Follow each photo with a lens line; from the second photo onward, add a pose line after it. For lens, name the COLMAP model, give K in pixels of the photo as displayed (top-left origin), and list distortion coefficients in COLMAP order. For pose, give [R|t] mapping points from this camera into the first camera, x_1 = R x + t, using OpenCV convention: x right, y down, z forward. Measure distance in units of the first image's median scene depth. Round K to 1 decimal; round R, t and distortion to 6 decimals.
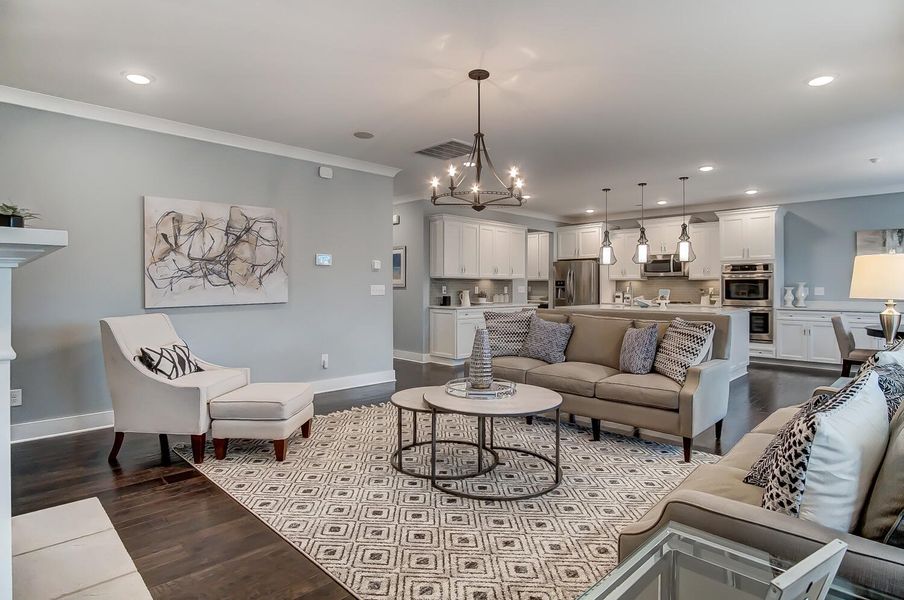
lens RADIAL K [[486.7, 0, 451.6], [0, 486.7, 284.0], [0, 0, 1]] dist [-0.025249, 0.000473]
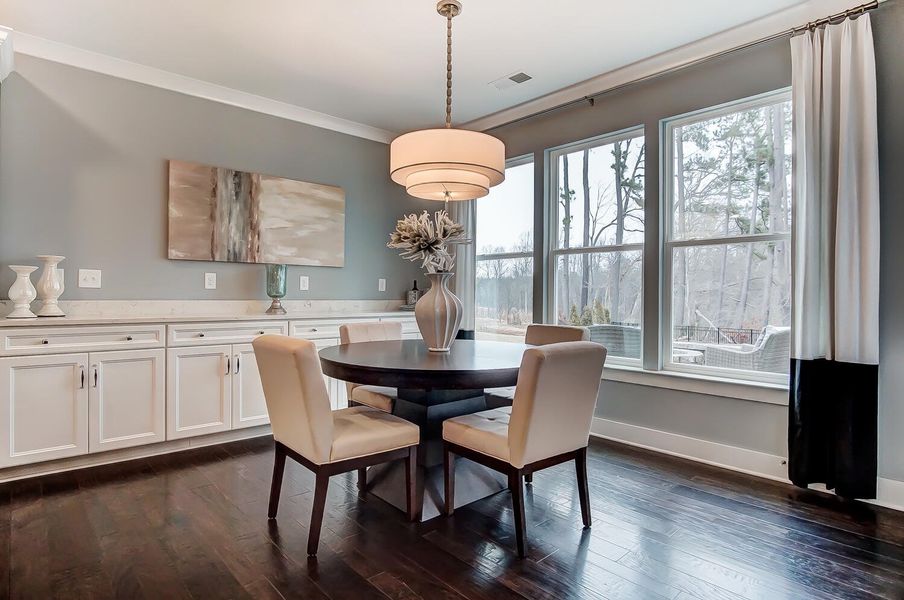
lens RADIAL K [[489.9, 0, 452.5], [0, 489.9, 295.2], [0, 0, 1]] dist [-0.024673, 0.000561]
pose [[0.038414, -0.003785, 0.999255, 0.357402], [-0.016007, 0.999862, 0.004402, 0.024347], [-0.999134, -0.016164, 0.038348, 0.687056]]
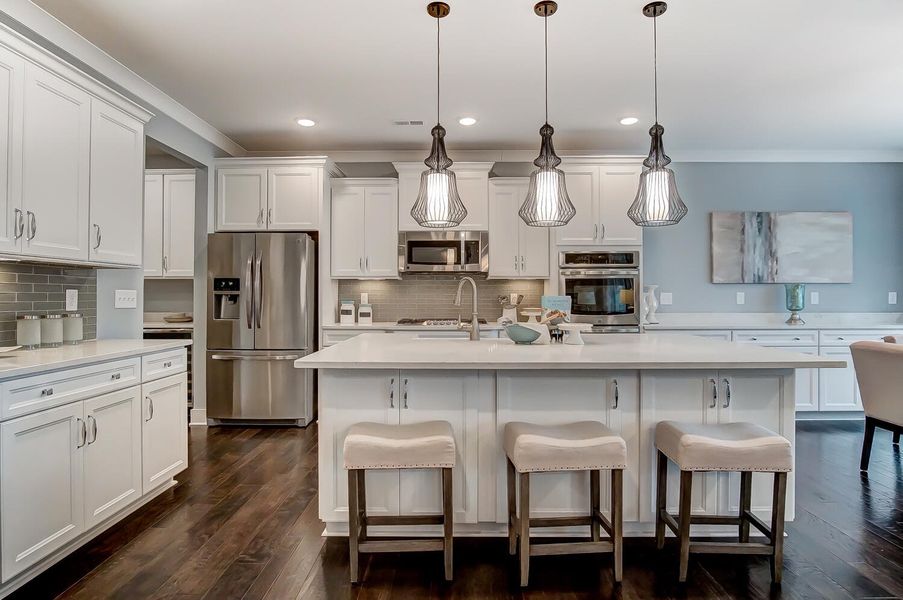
lens RADIAL K [[489.3, 0, 452.0], [0, 489.3, 295.3], [0, 0, 1]] dist [-0.024673, 0.000561]
pose [[0.711831, -0.000304, 0.702351, 0.085459], [-0.001812, 0.999996, 0.002269, 0.010042], [-0.702348, -0.002888, 0.711827, 0.765927]]
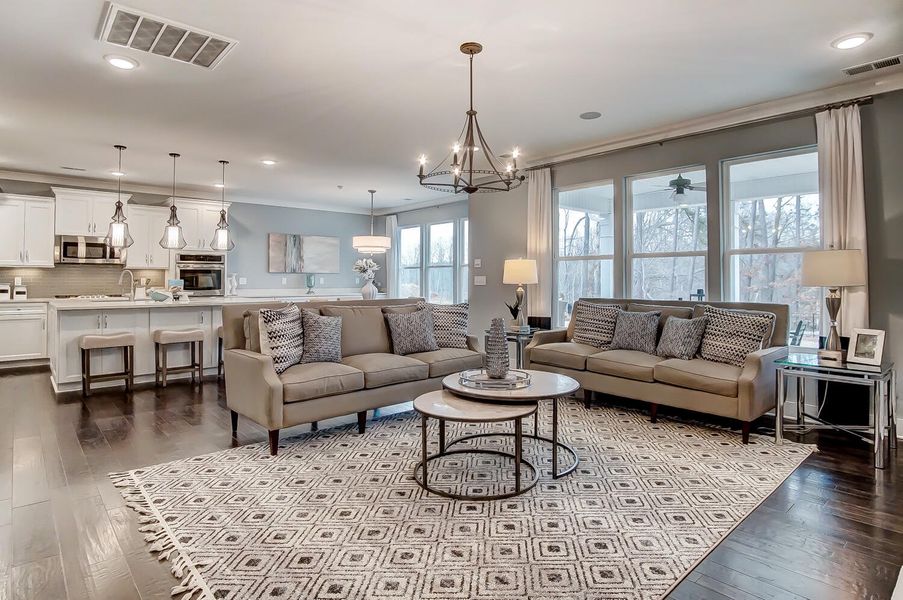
lens RADIAL K [[493.5, 0, 448.9], [0, 493.5, 270.8], [0, 0, 1]] dist [-0.028470, 0.000147]
pose [[0.055389, 0.015796, 0.998340, -0.411961], [-0.005714, 0.999863, -0.015503, 0.006204], [-0.998448, -0.004846, 0.055472, 0.459772]]
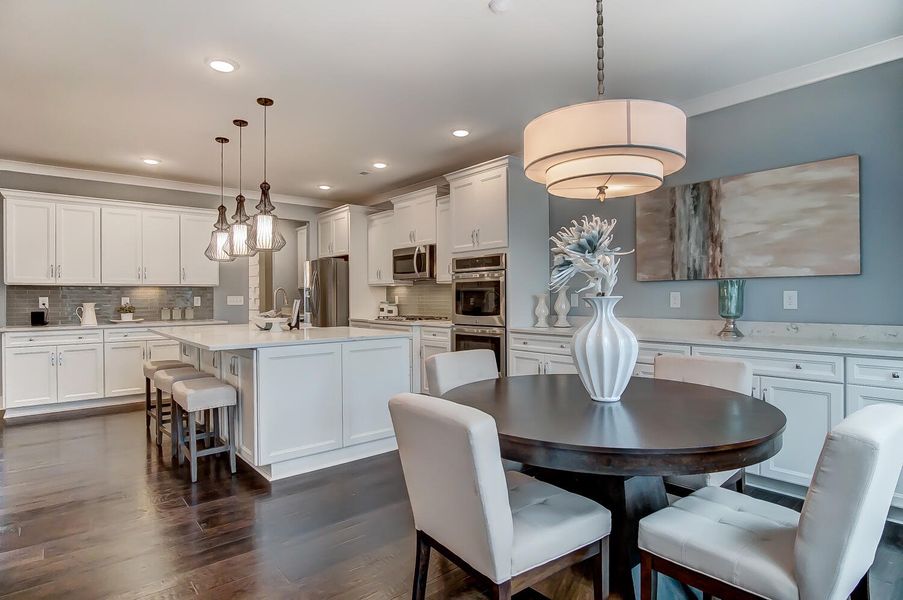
lens RADIAL K [[489.3, 0, 452.0], [0, 489.3, 295.3], [0, 0, 1]] dist [-0.024673, 0.000561]
pose [[0.996462, -0.009137, -0.083542, 0.681228], [0.009446, 0.999950, 0.003302, 0.005820], [0.083507, -0.004079, 0.996499, 0.412718]]
